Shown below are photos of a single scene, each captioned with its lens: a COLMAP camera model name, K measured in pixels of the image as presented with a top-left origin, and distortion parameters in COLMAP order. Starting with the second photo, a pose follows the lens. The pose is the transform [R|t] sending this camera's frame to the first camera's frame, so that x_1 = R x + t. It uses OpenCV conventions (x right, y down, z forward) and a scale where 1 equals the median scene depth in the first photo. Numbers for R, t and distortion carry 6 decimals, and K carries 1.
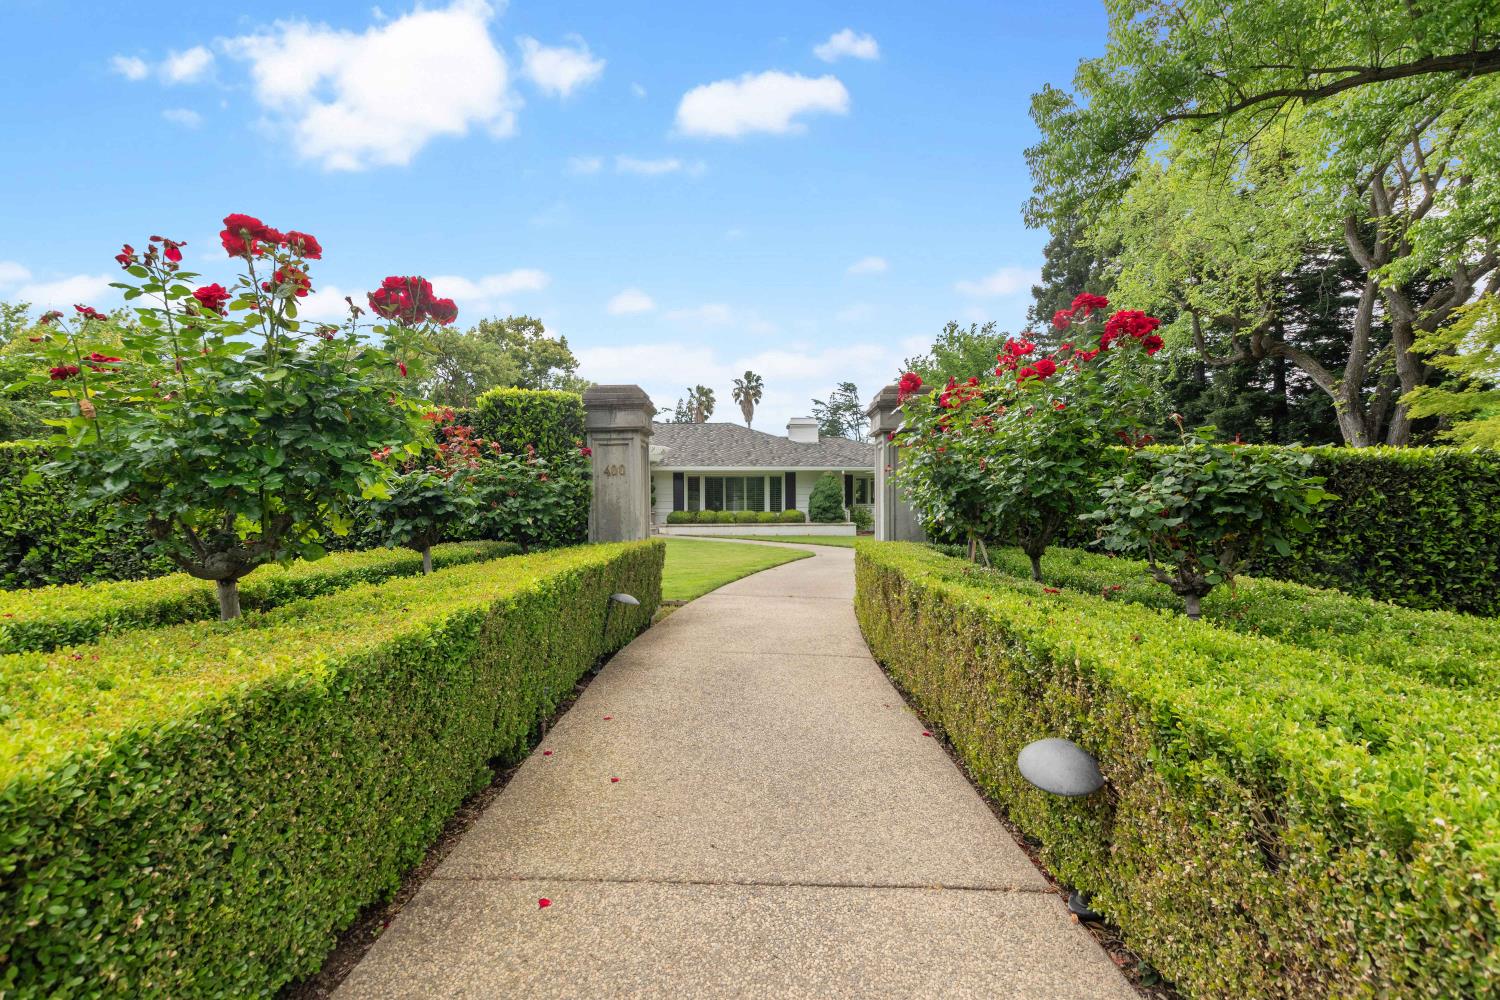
lens RADIAL K [[652.6, 0, 744.6], [0, 652.6, 504.0], [0, 0, 1]] dist [0.007307, -0.002212]
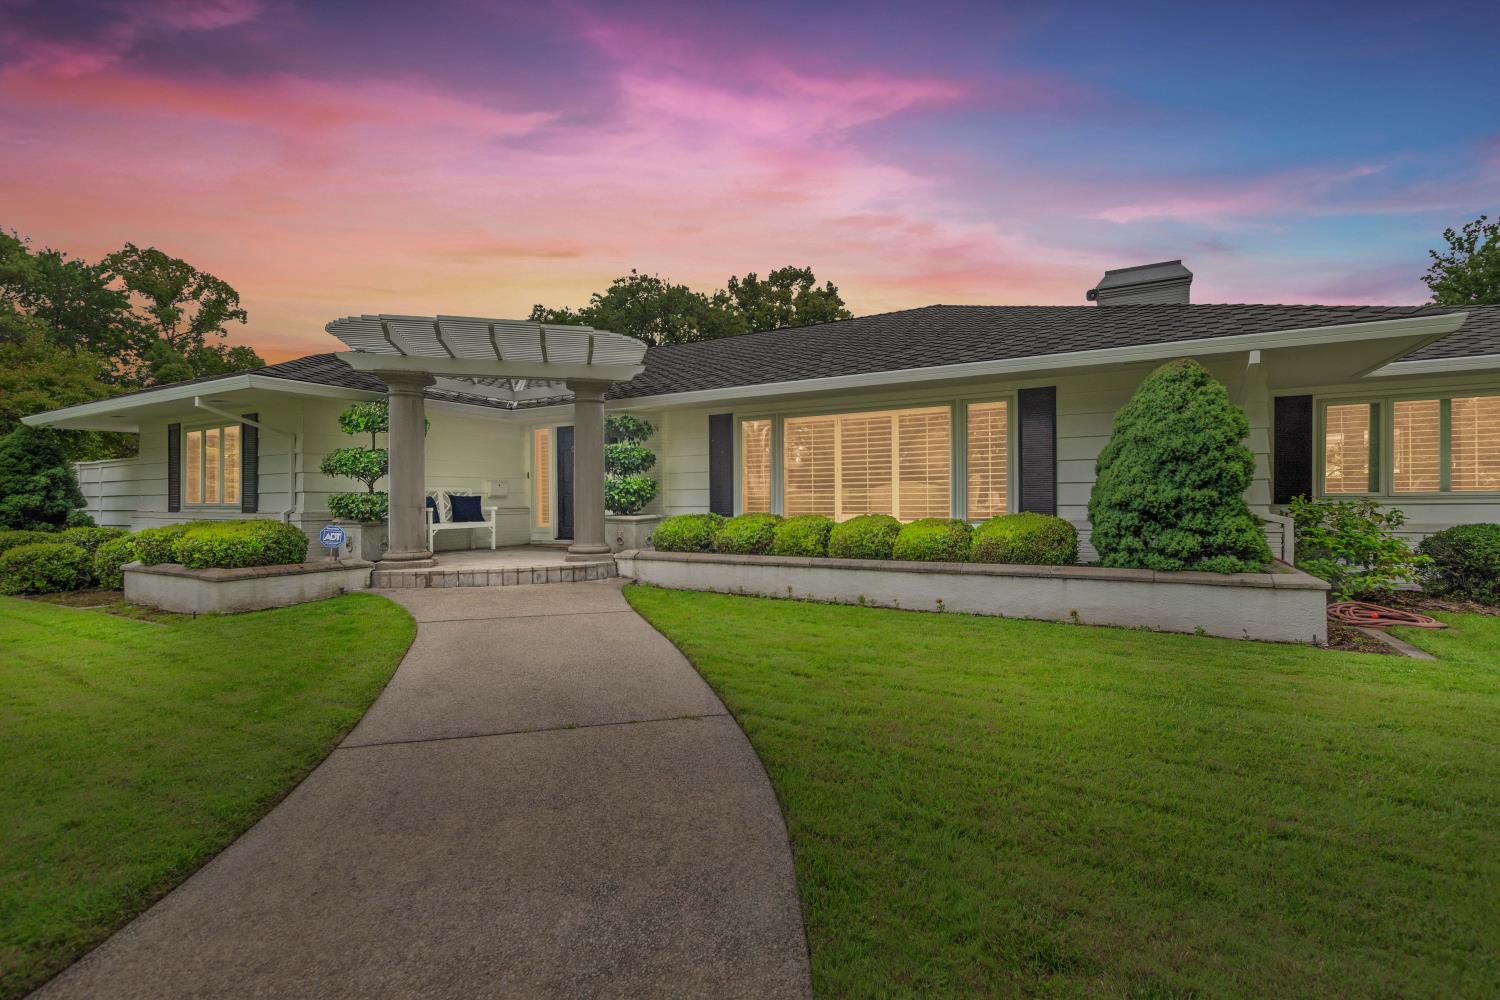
lens RADIAL K [[652.6, 0, 754.4], [0, 652.6, 505.4], [0, 0, 1]] dist [0.007307, -0.002212]
pose [[0.854511, 0.002587, -0.519427, 0.113787], [0.003000, 0.999946, 0.009915, 0.001586], [0.519425, -0.010031, 0.854457, 0.669215]]
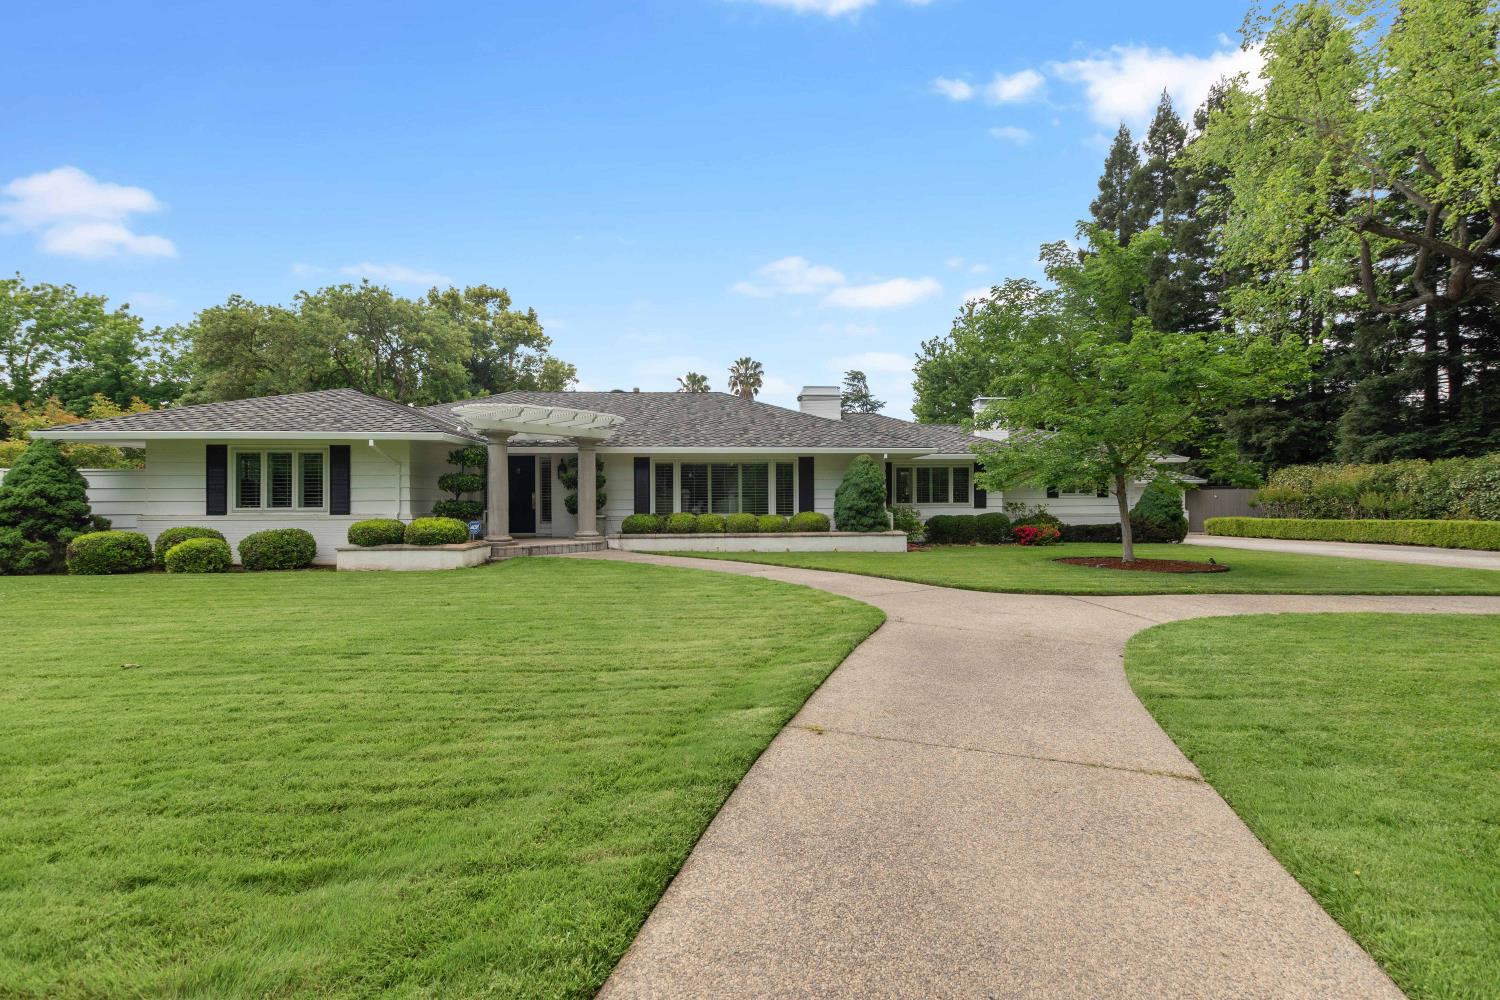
lens RADIAL K [[652.6, 0, 753.7], [0, 652.6, 500.2], [0, 0, 1]] dist [0.007307, -0.002212]
pose [[0.999888, 0.000579, 0.014963, 0.004802], [-0.000503, 0.999987, -0.005115, -0.000089], [-0.014966, 0.005107, 0.999875, 0.316293]]
